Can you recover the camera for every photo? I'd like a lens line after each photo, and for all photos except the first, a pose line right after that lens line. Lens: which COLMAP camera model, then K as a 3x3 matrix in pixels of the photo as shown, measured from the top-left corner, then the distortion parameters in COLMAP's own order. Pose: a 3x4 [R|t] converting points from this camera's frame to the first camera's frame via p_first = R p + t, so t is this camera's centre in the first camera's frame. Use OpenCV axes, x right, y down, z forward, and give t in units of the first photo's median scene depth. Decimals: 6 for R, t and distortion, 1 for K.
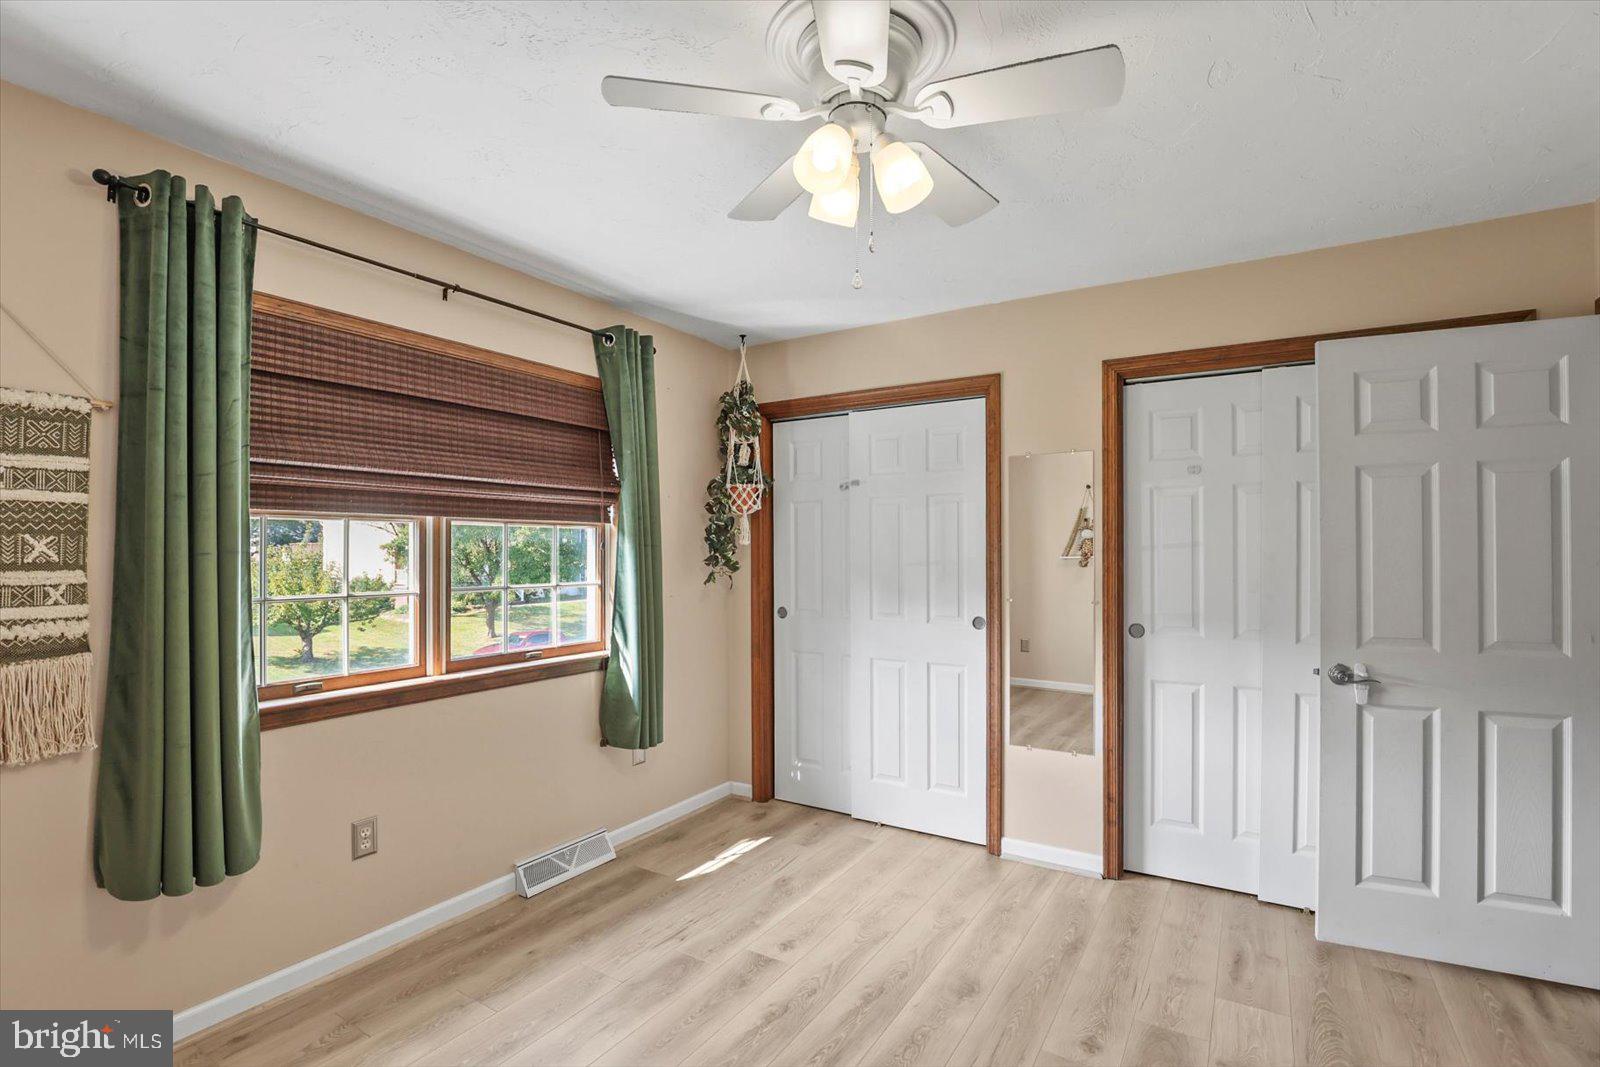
lens RADIAL K [[736.1, 0, 811.0], [0, 736.1, 535.3], [0, 0, 1]] dist [-0.019781, 0.000536]
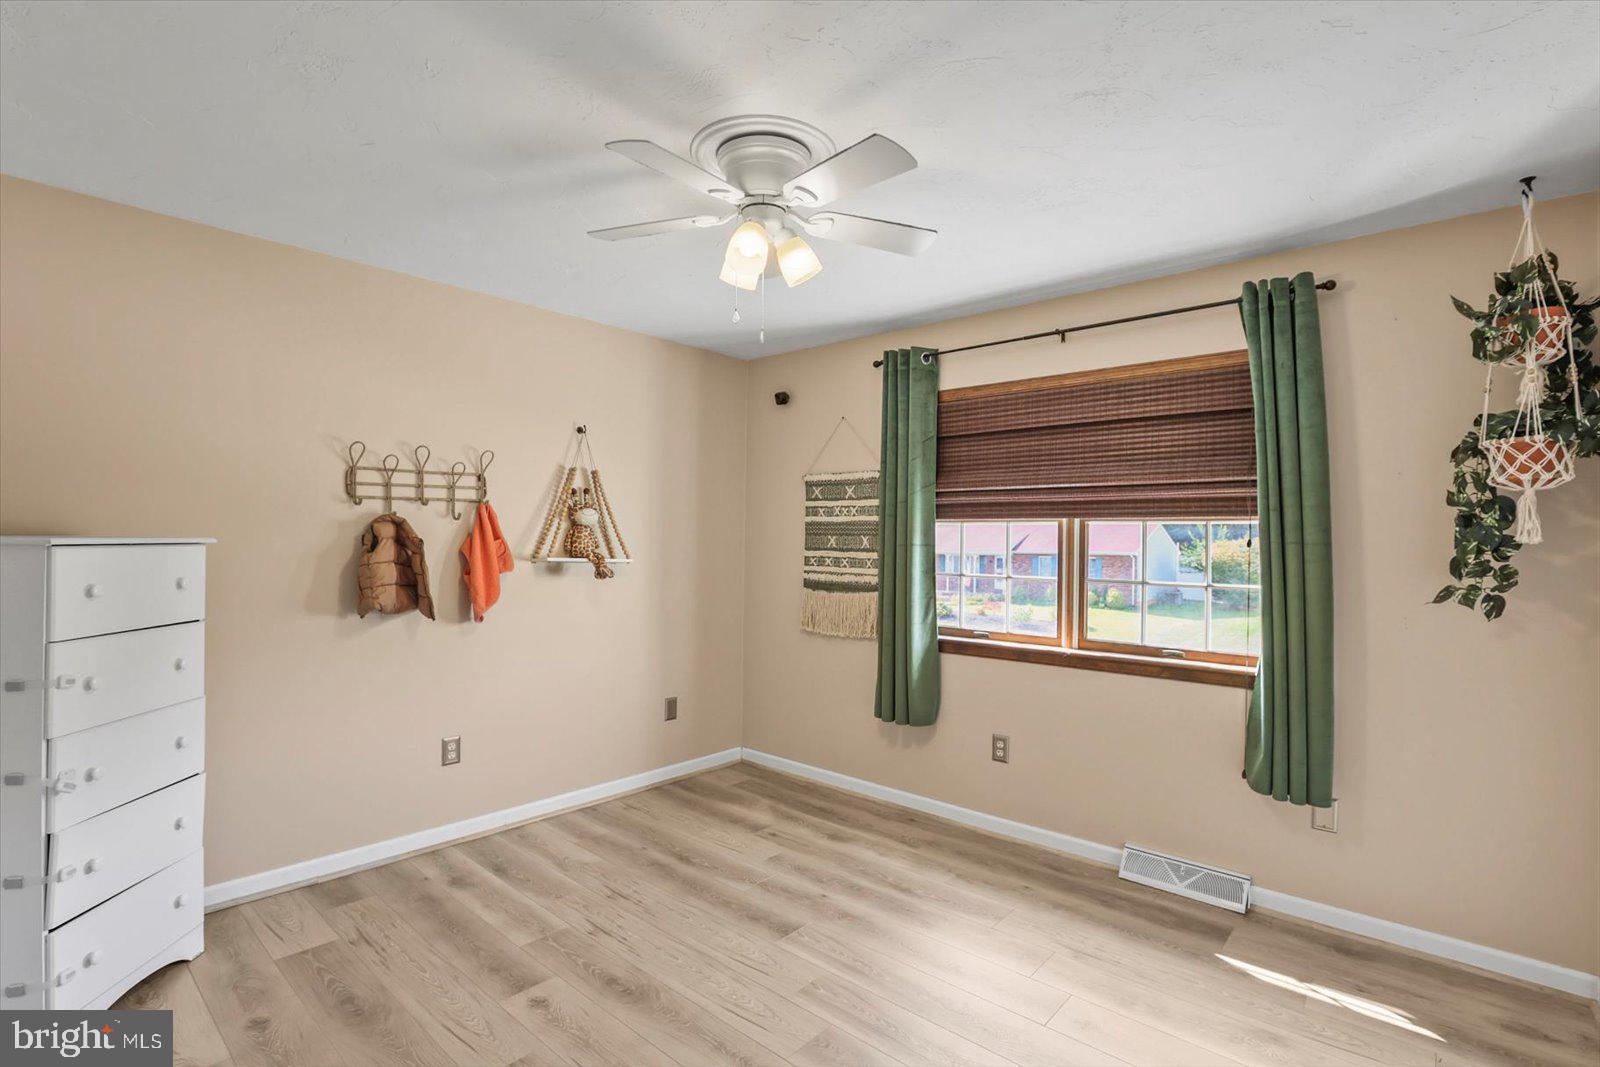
lens RADIAL K [[736.1, 0, 811.0], [0, 736.1, 535.3], [0, 0, 1]] dist [-0.019781, 0.000536]
pose [[-0.142400, -0.017652, -0.989652, 0.740360], [-0.001430, 0.999844, -0.017628, 0.023620], [0.989808, -0.001095, -0.142403, 0.725314]]
